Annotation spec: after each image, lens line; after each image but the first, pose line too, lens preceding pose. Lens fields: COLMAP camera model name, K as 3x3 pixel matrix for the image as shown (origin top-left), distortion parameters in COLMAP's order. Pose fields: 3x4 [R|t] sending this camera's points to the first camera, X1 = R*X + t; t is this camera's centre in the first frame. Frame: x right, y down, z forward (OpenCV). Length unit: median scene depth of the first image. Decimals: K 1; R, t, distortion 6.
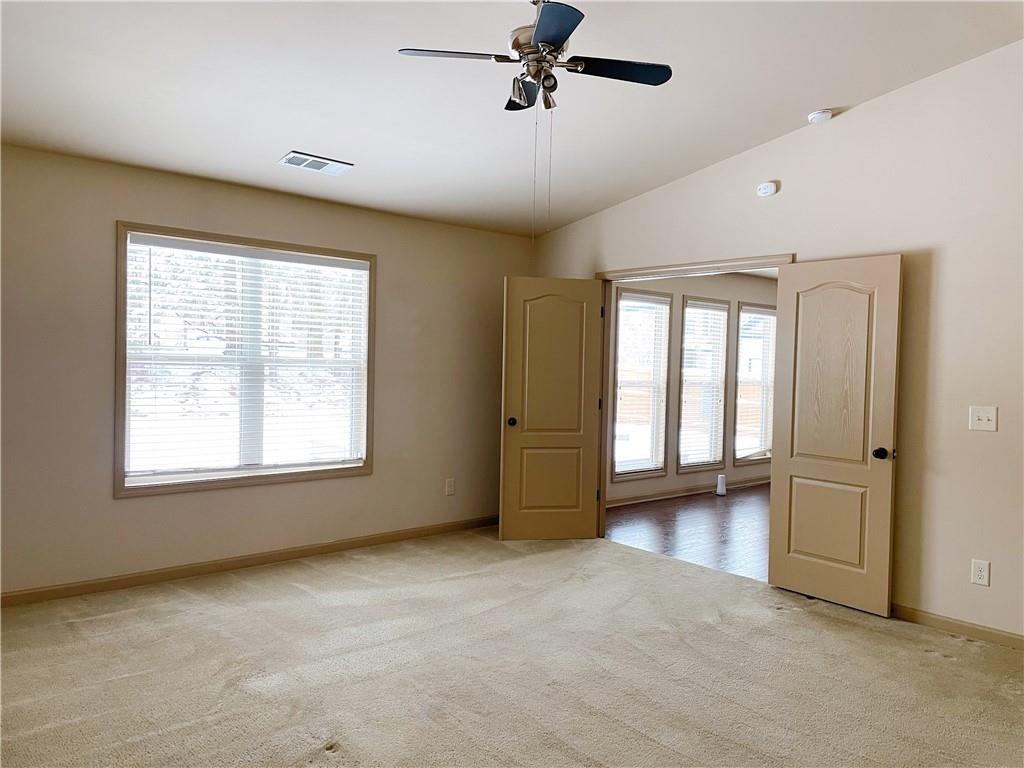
lens RADIAL K [[751.1, 0, 512.0], [0, 751.1, 384.0], [0, 0, 1]] dist [0.029357, -0.004910]
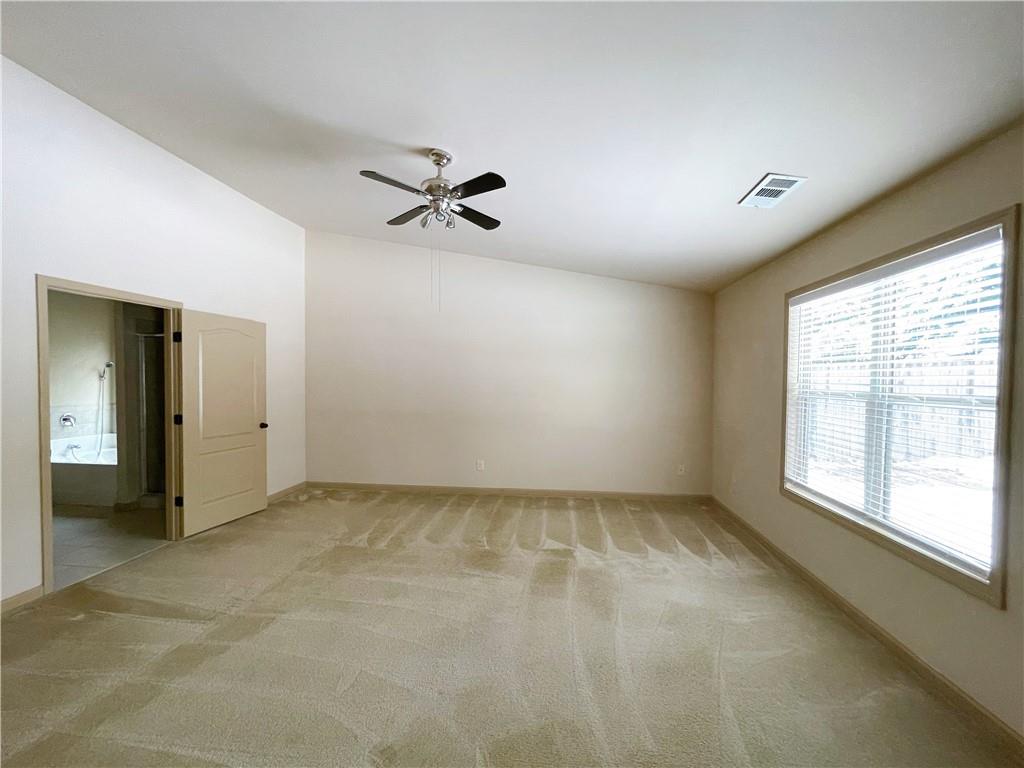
lens RADIAL K [[414.6, 0, 512.0], [0, 414.6, 384.0], [0, 0, 1]] dist [0.000356, -0.000080]
pose [[-0.753351, -0.020105, -0.657311, 0.308575], [-0.047309, 0.998600, 0.023677, -0.037269], [0.655915, 0.048934, -0.753247, 1.075143]]
